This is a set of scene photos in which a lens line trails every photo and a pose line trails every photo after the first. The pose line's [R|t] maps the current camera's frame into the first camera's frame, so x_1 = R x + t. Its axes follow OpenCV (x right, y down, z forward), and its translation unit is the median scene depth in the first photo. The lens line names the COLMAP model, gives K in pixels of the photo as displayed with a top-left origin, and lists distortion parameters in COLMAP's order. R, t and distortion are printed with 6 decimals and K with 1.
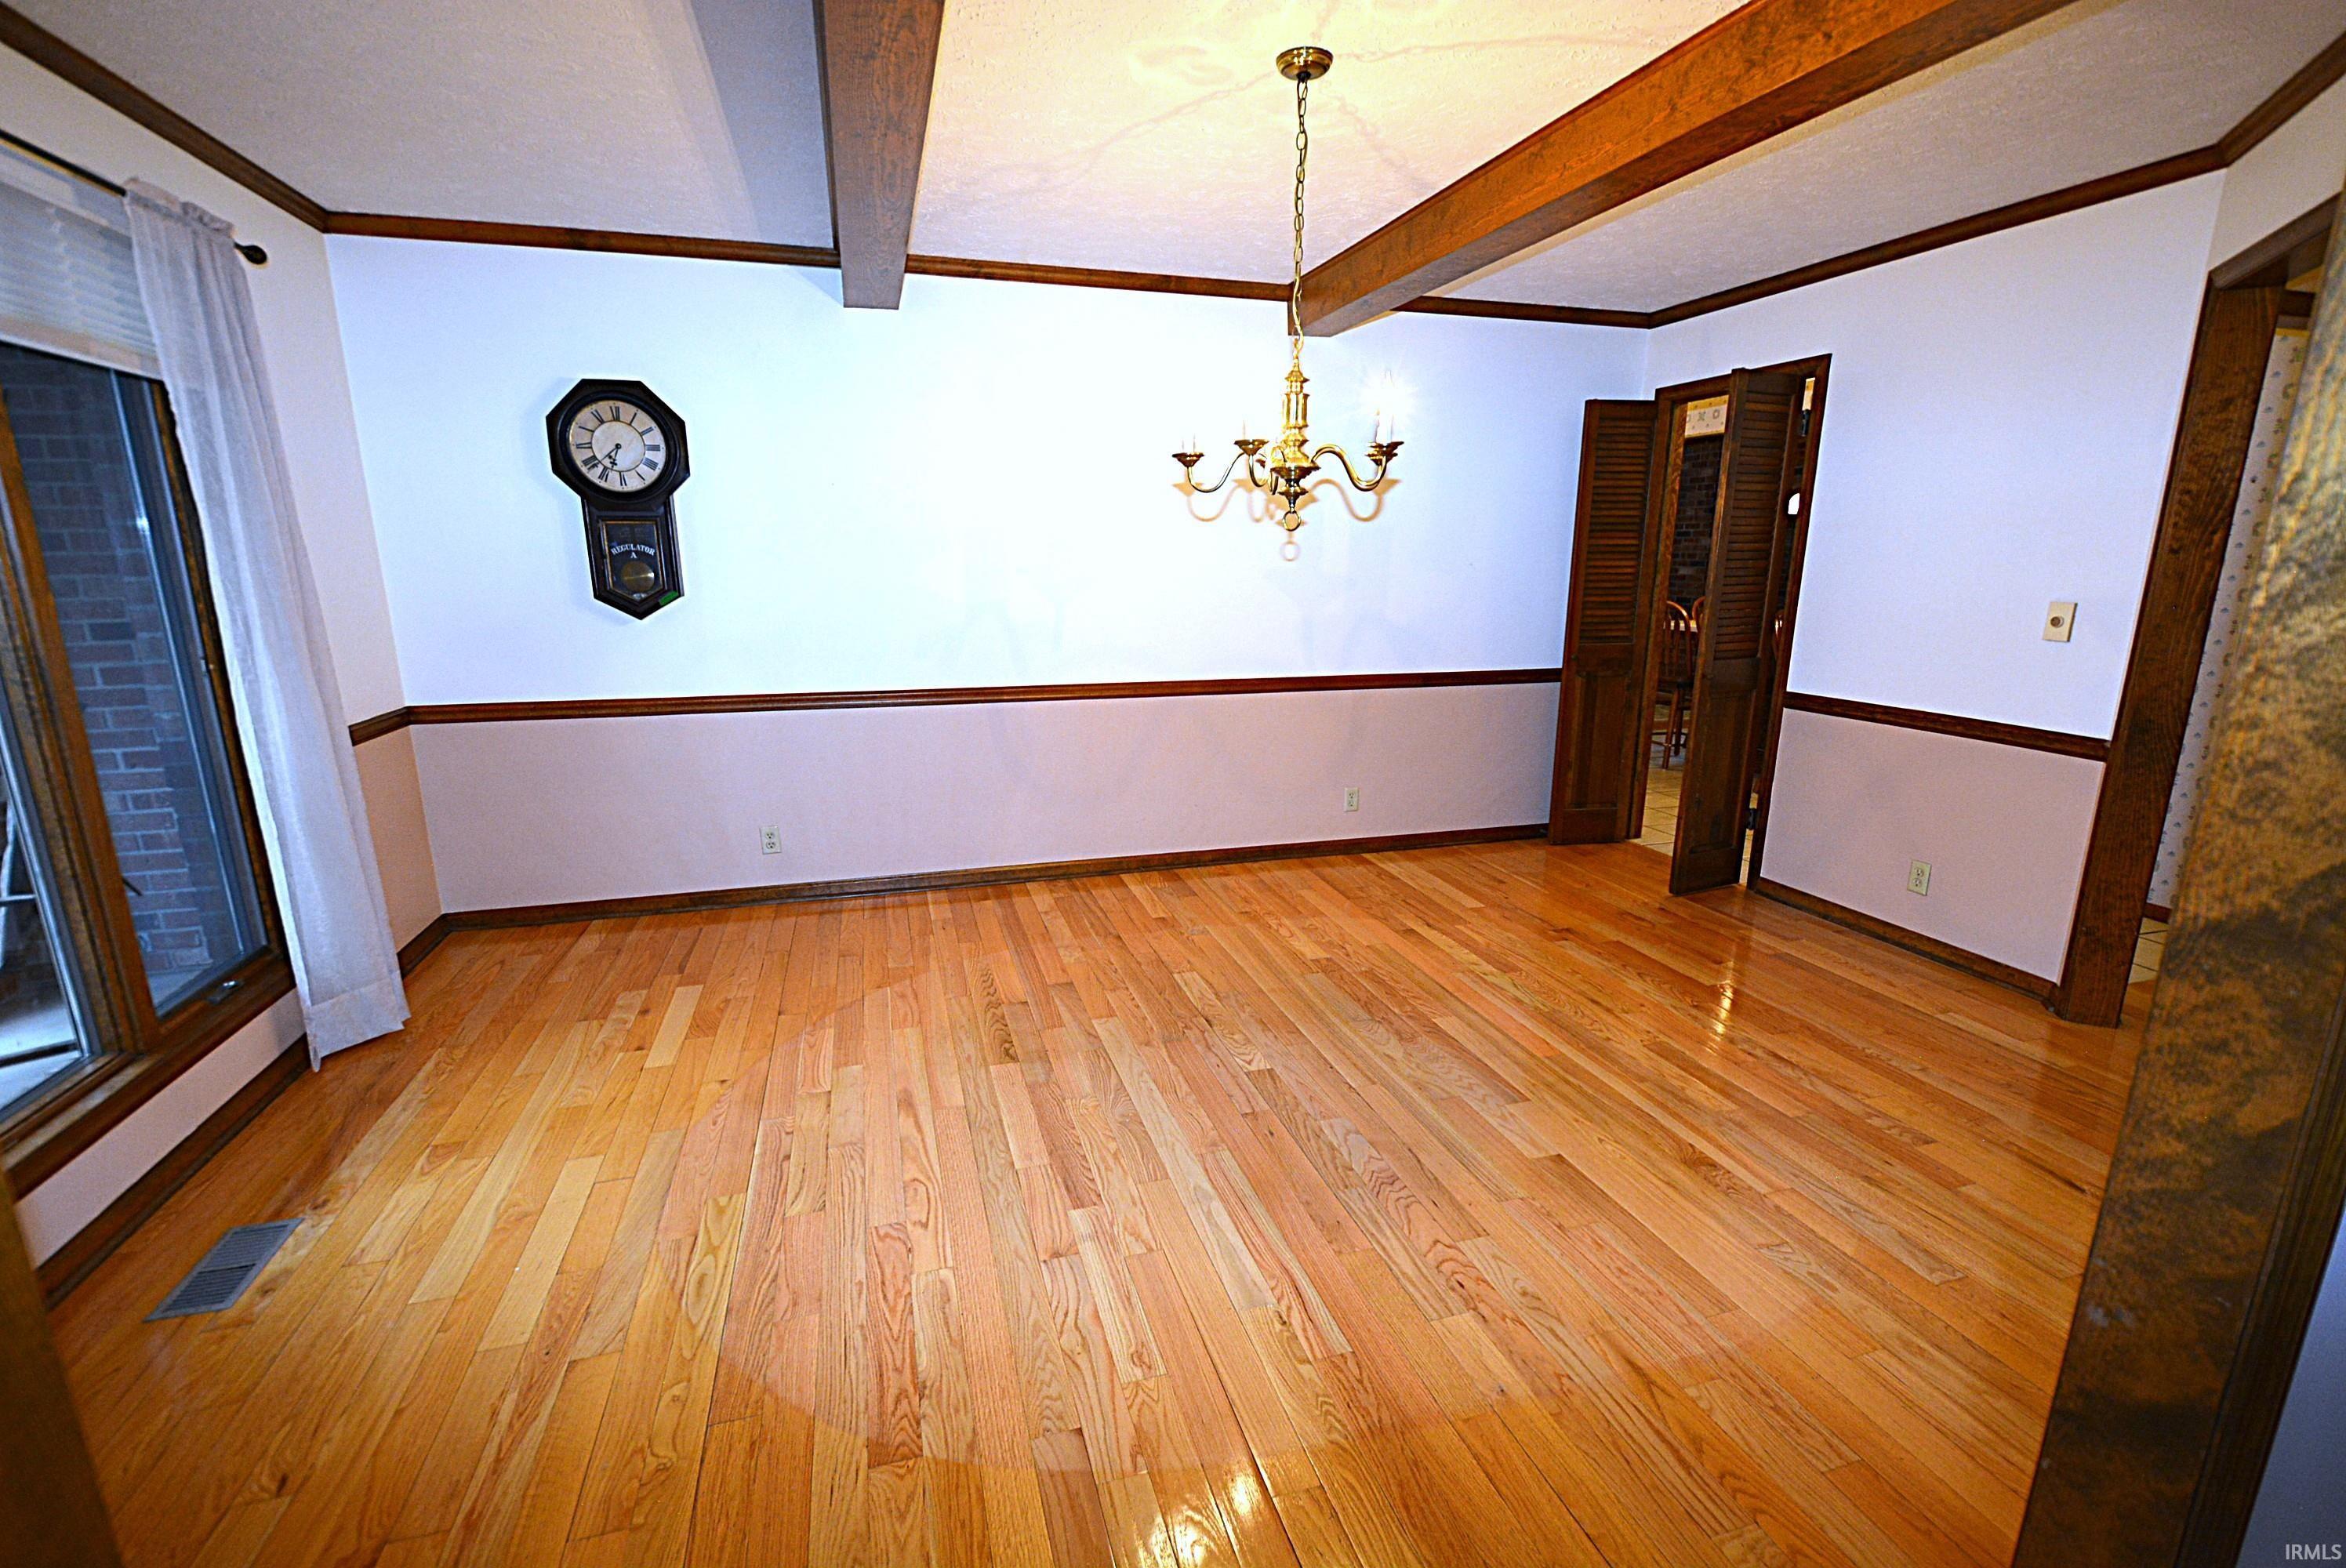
lens RADIAL K [[1026.4, 0, 1169.5], [0, 1026.4, 797.7], [0, 0, 1]] dist [0.000997, -0.000636]
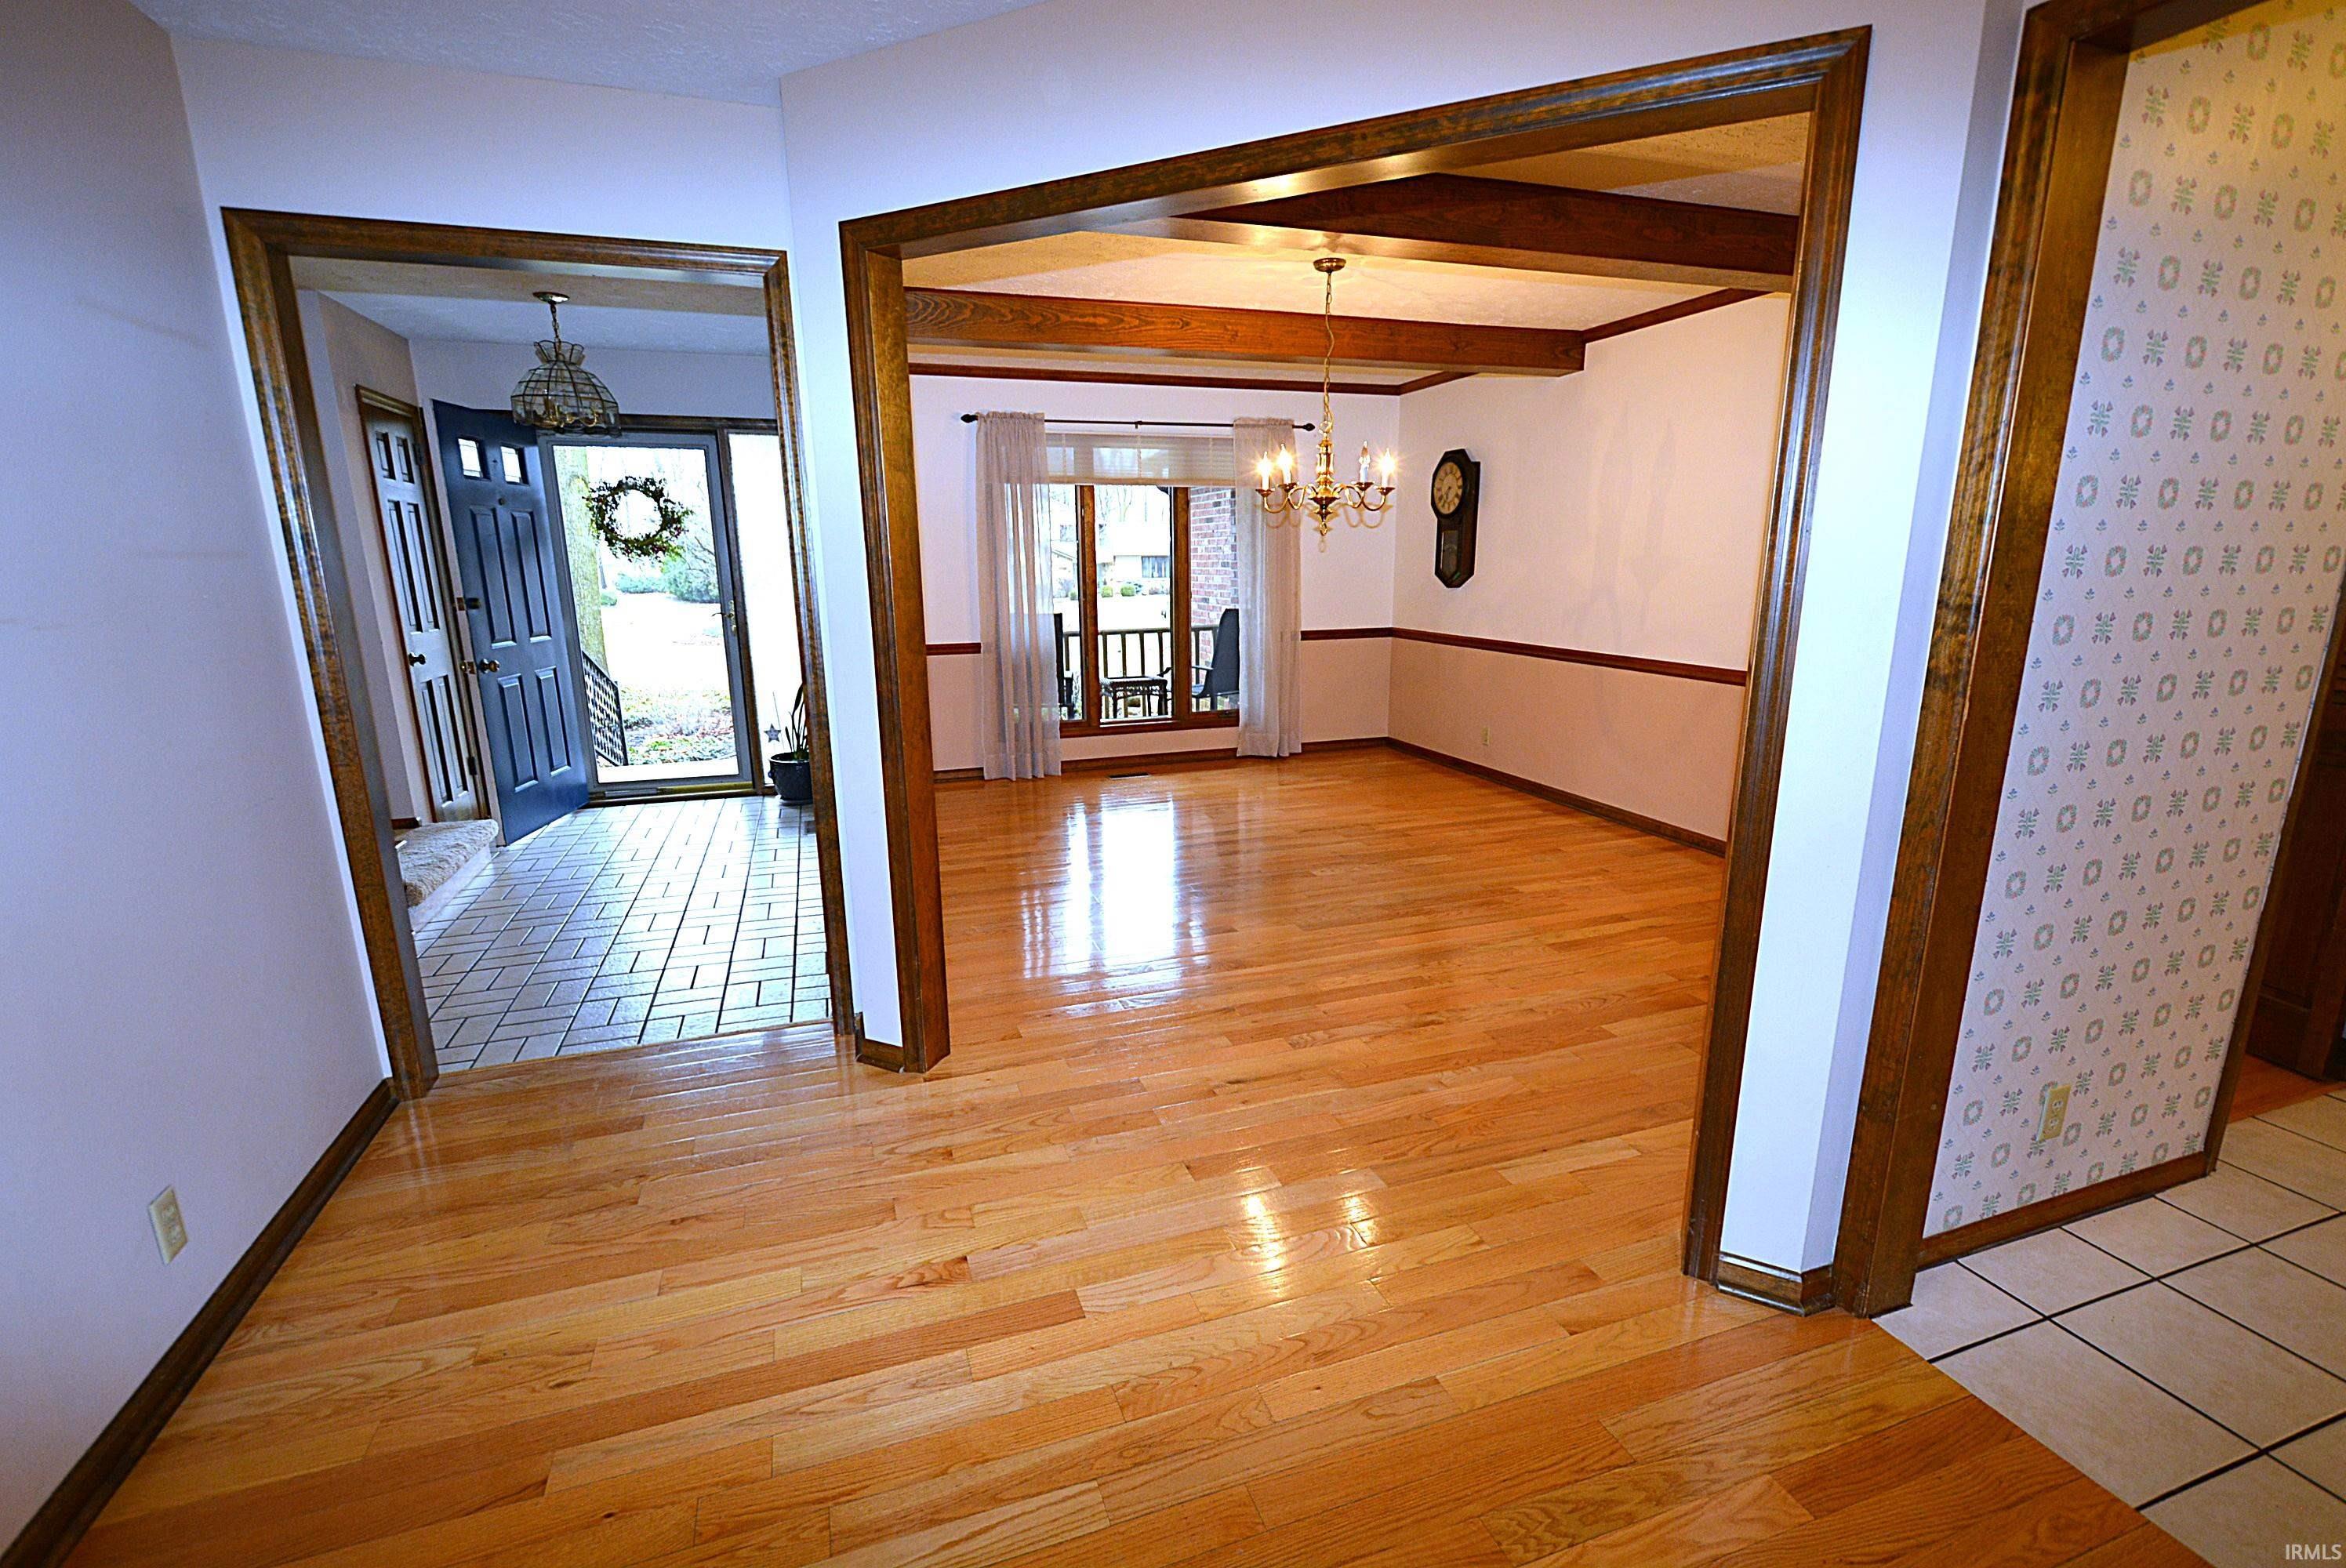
lens RADIAL K [[1026.4, 0, 1169.5], [0, 1026.4, 797.7], [0, 0, 1]] dist [0.000997, -0.000636]
pose [[0.038209, 0.228366, -0.972825, 1.270343], [-0.218584, 0.951870, 0.214861, -0.111337], [0.975070, 0.204434, 0.086287, 0.490143]]
